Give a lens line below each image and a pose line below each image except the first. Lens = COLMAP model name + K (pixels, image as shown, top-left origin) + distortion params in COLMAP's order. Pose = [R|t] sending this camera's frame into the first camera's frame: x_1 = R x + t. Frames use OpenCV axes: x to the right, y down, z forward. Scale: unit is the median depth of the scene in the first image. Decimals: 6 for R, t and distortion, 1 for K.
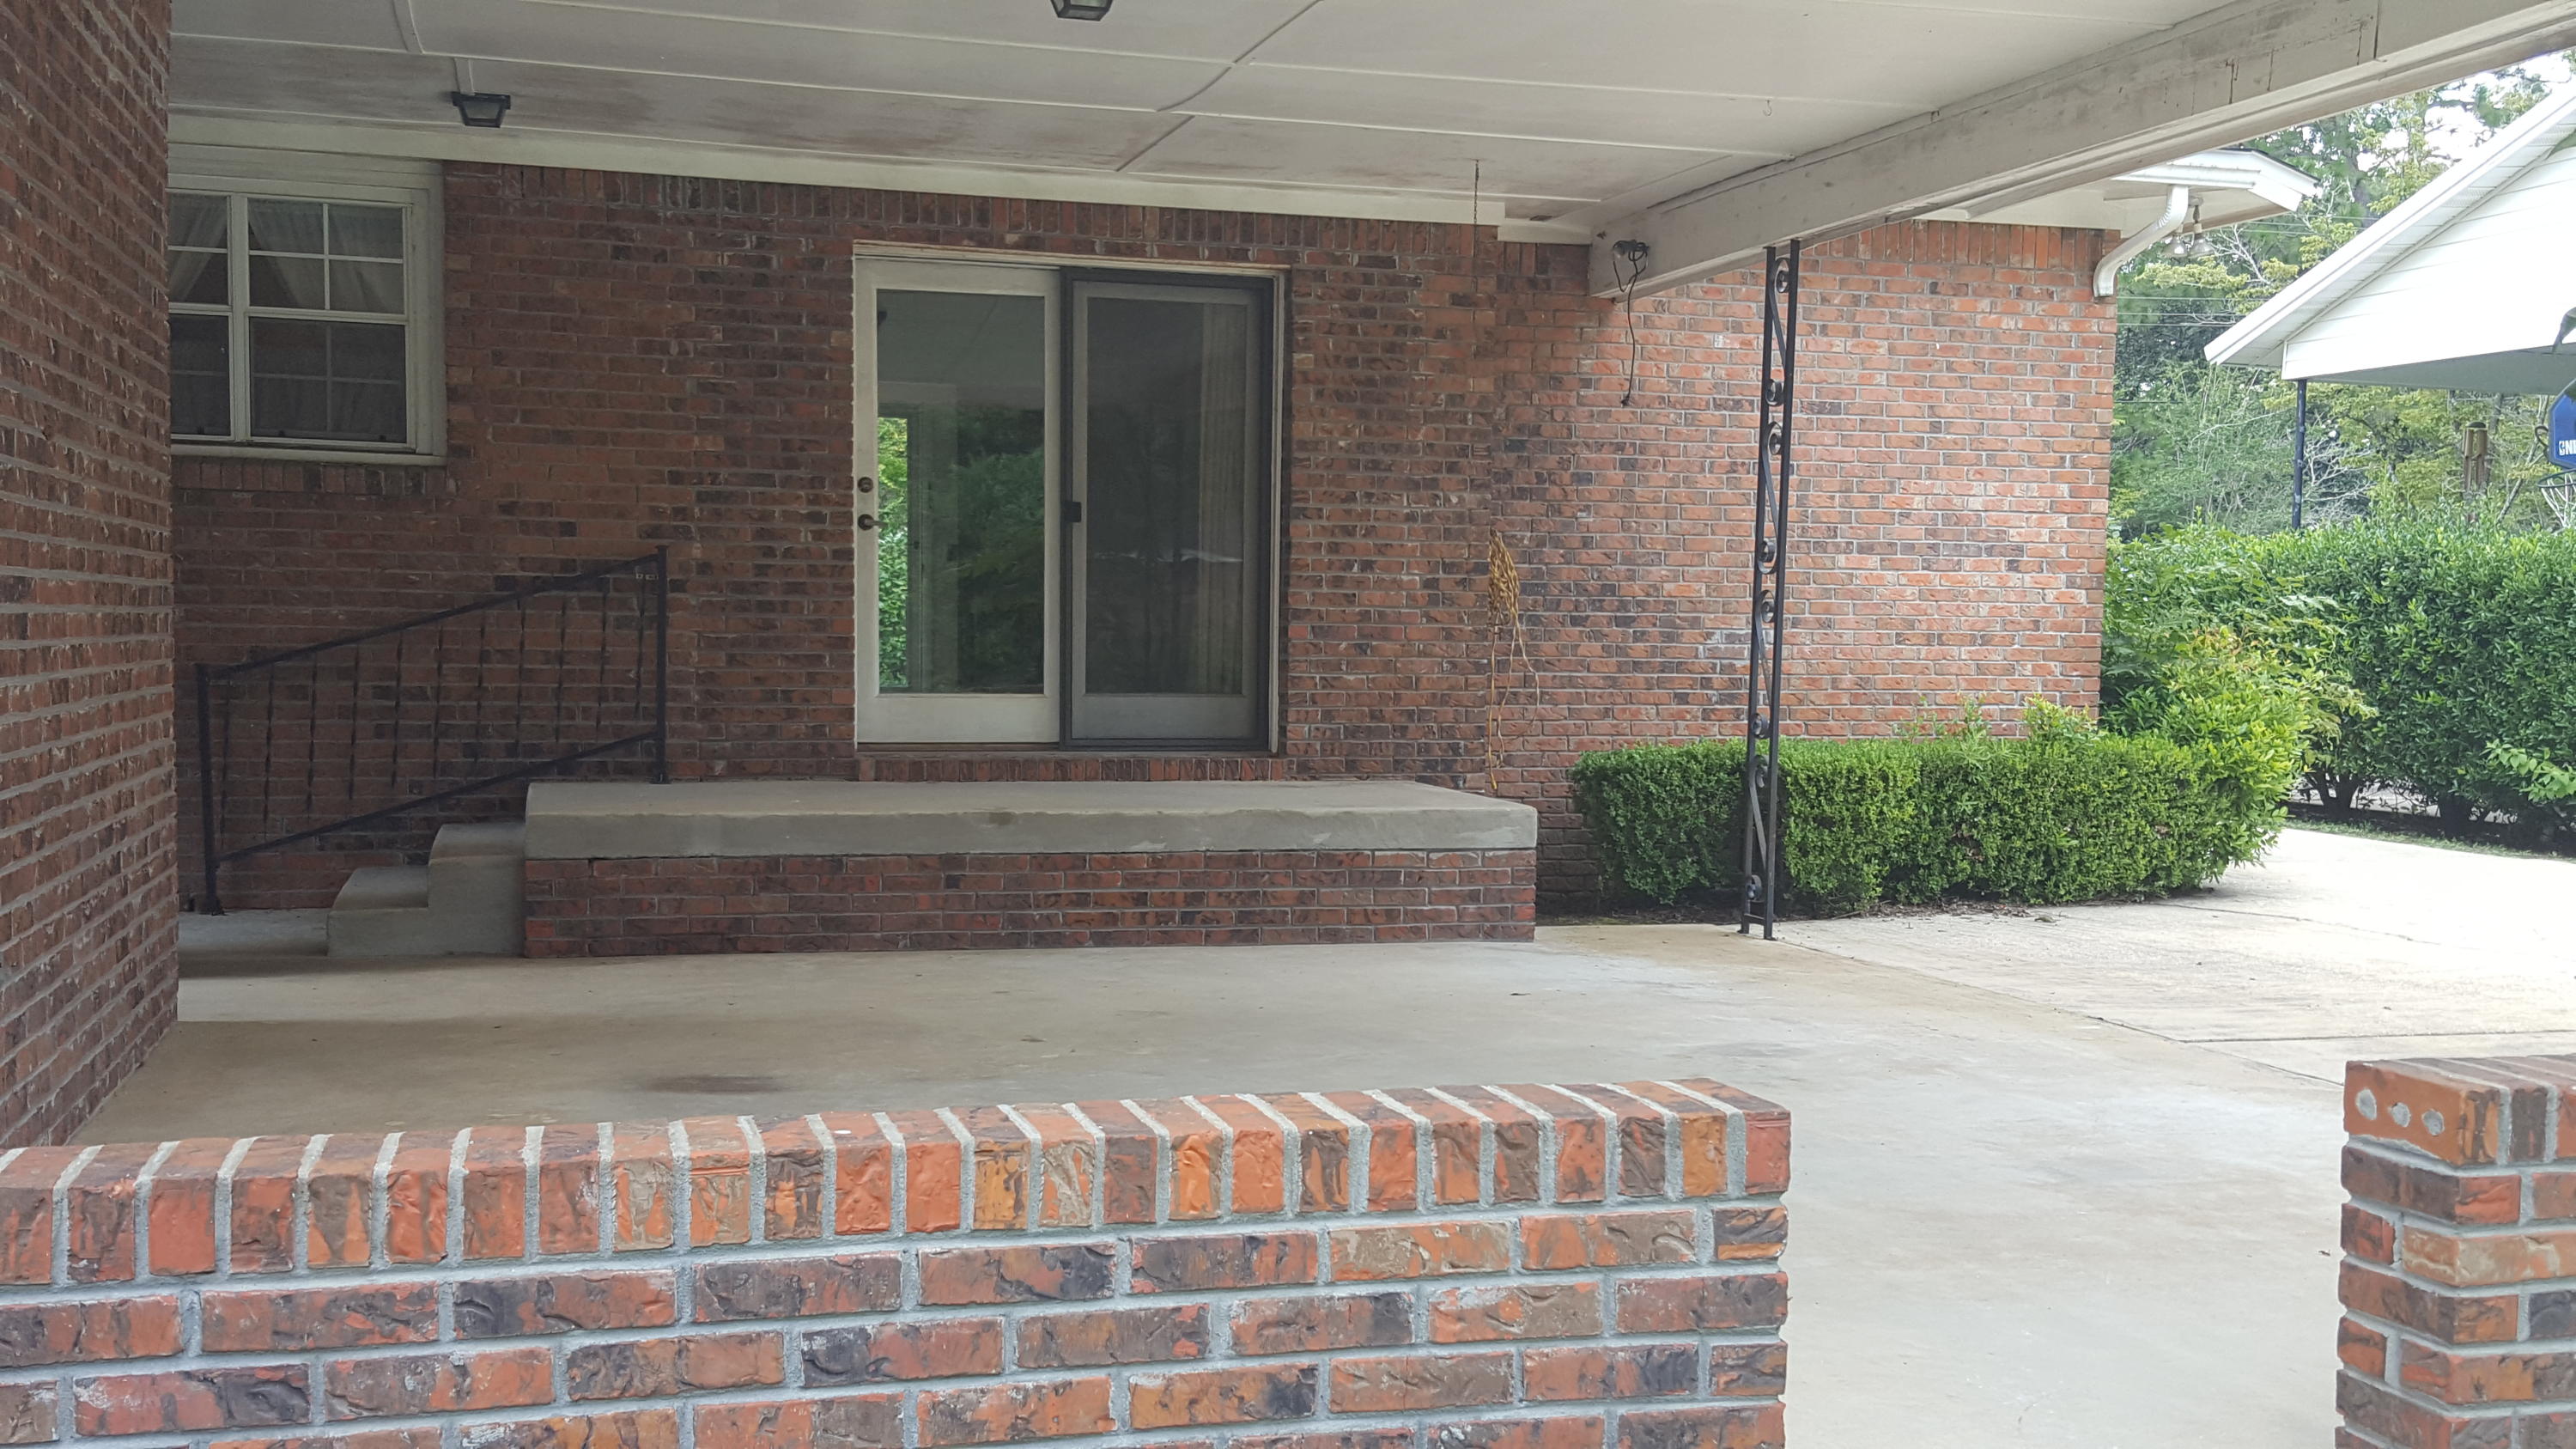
lens RADIAL K [[2505.9, 0, 1288.0], [0, 2505.9, 724.5], [0, 0, 1]] dist [0.149376, -0.002724]
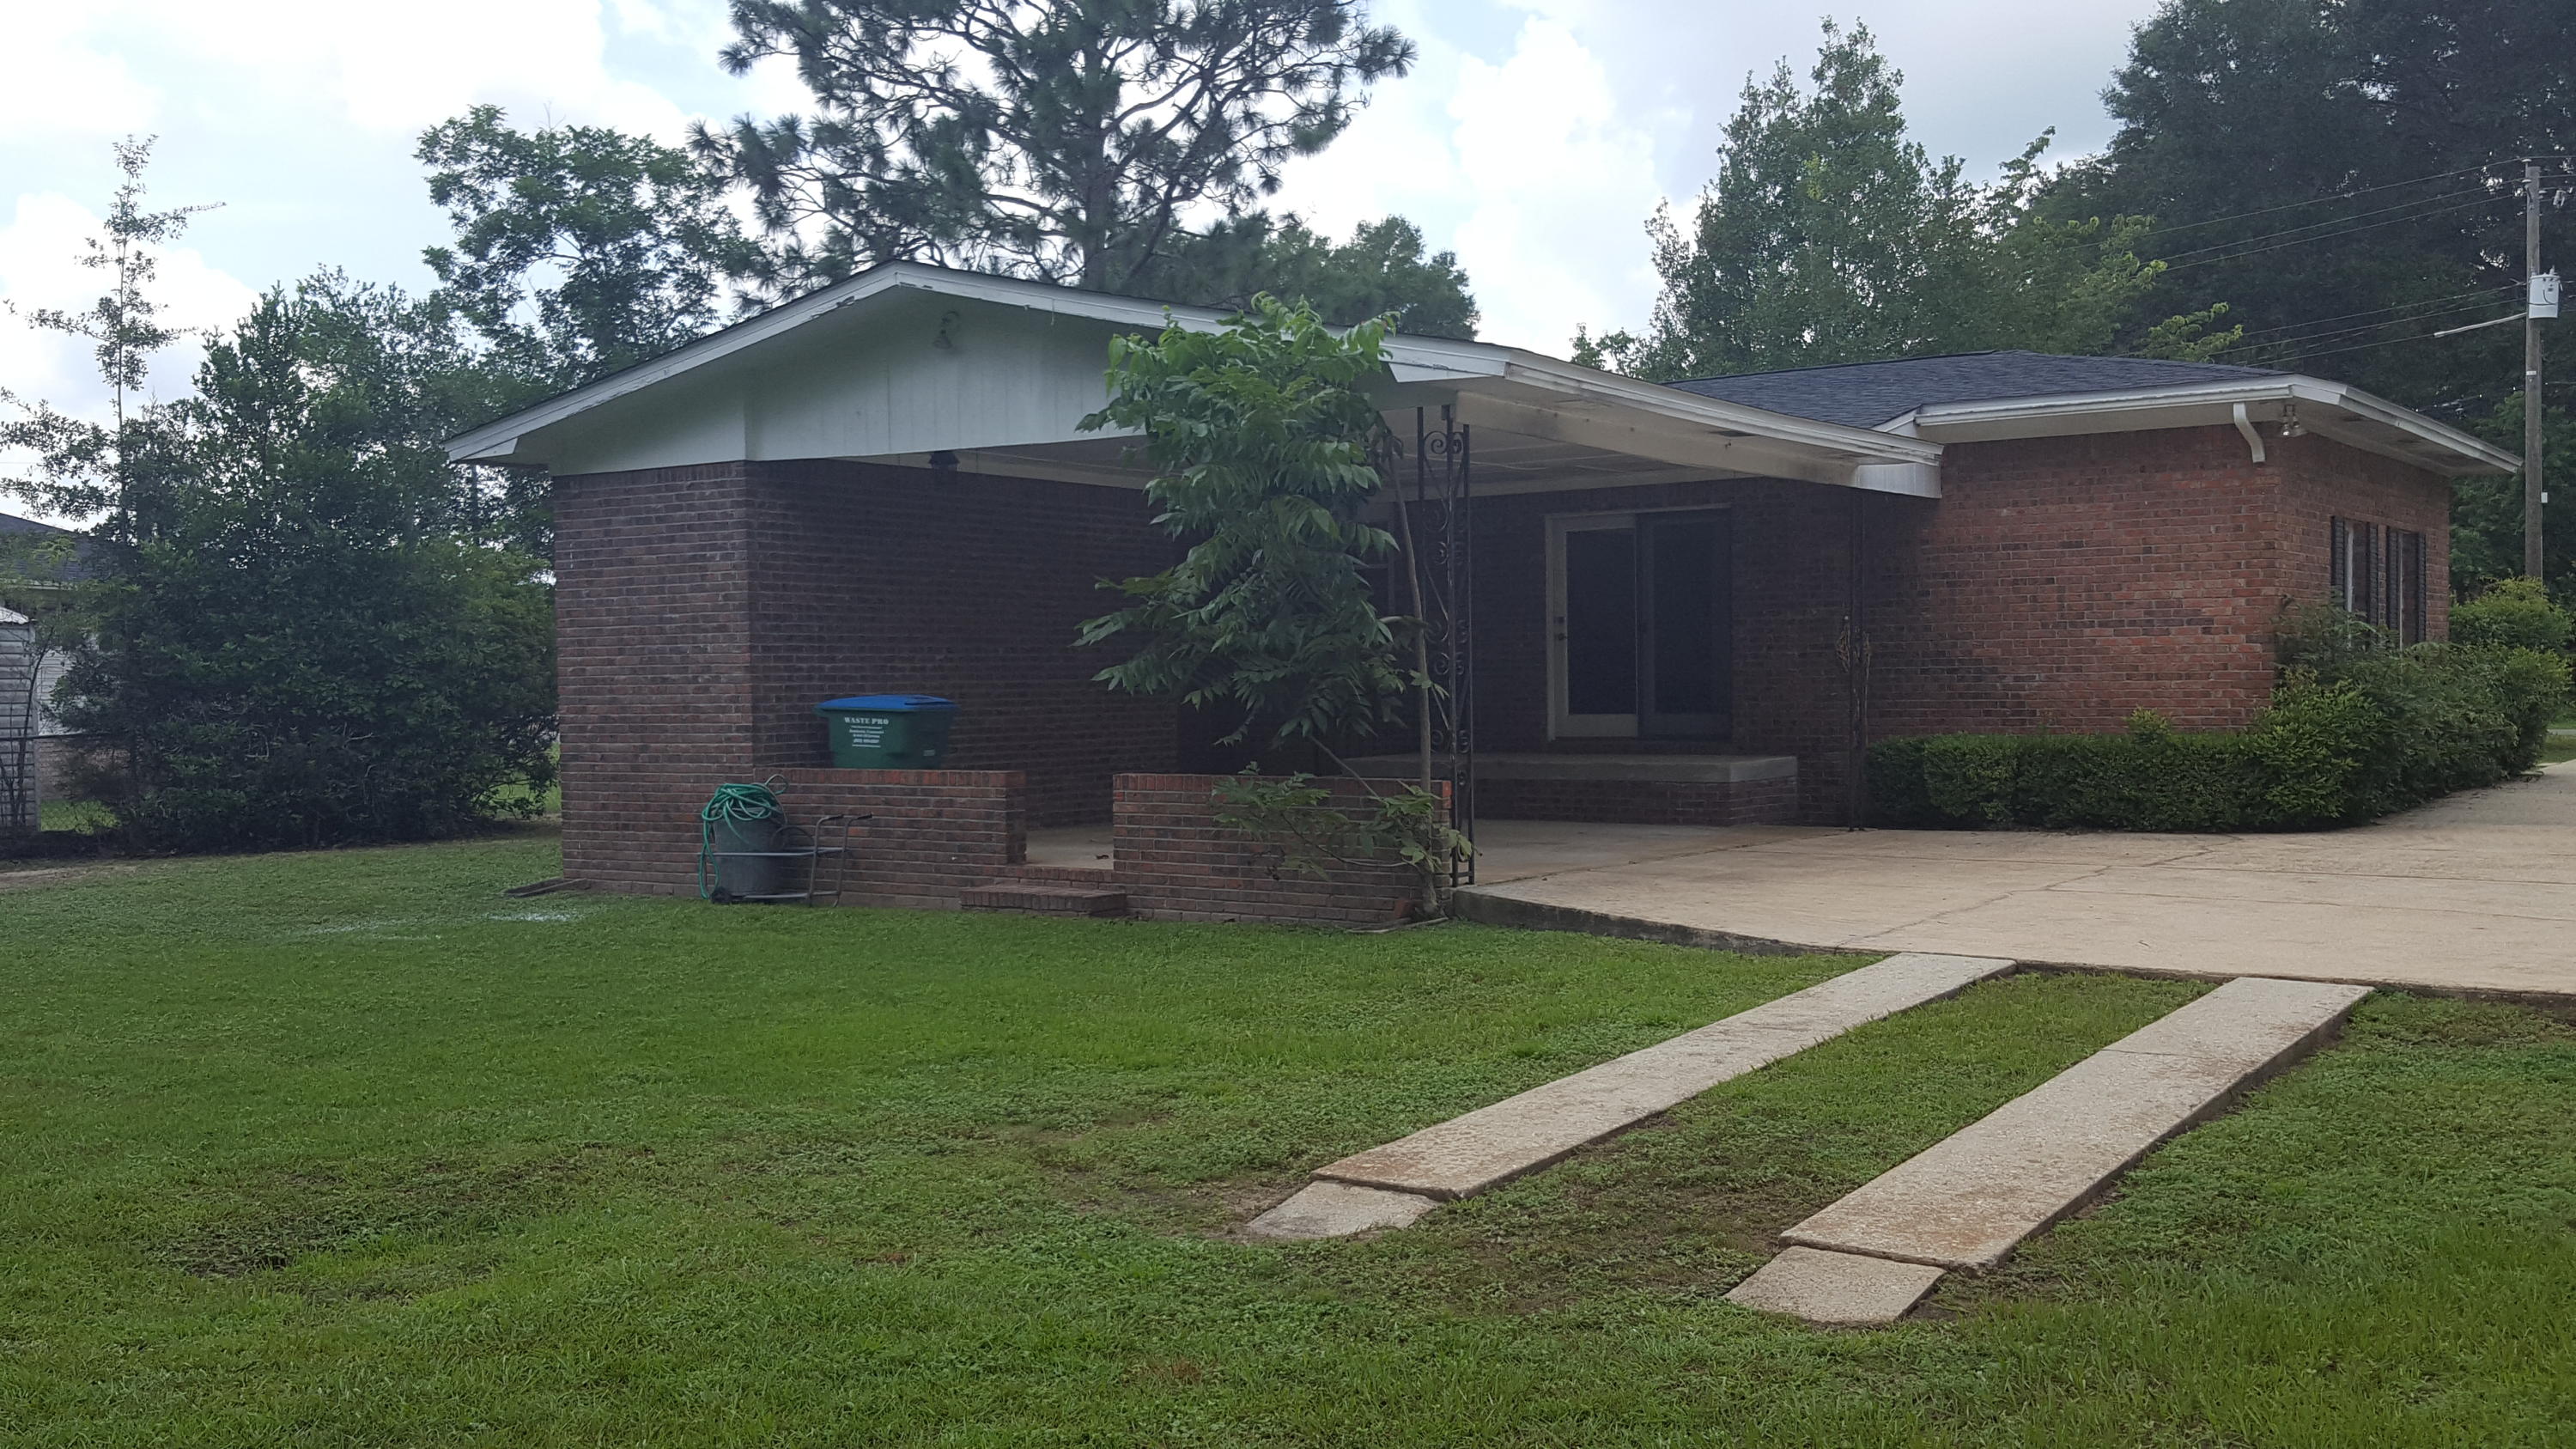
lens RADIAL K [[2505.9, 0, 1288.0], [0, 2505.9, 724.5], [0, 0, 1]] dist [0.149376, -0.002724]
pose [[0.659531, -0.008299, -0.751632, 1.165261], [-0.006609, 0.999836, -0.016839, 0.030886], [0.751649, 0.016073, 0.659368, -0.549709]]
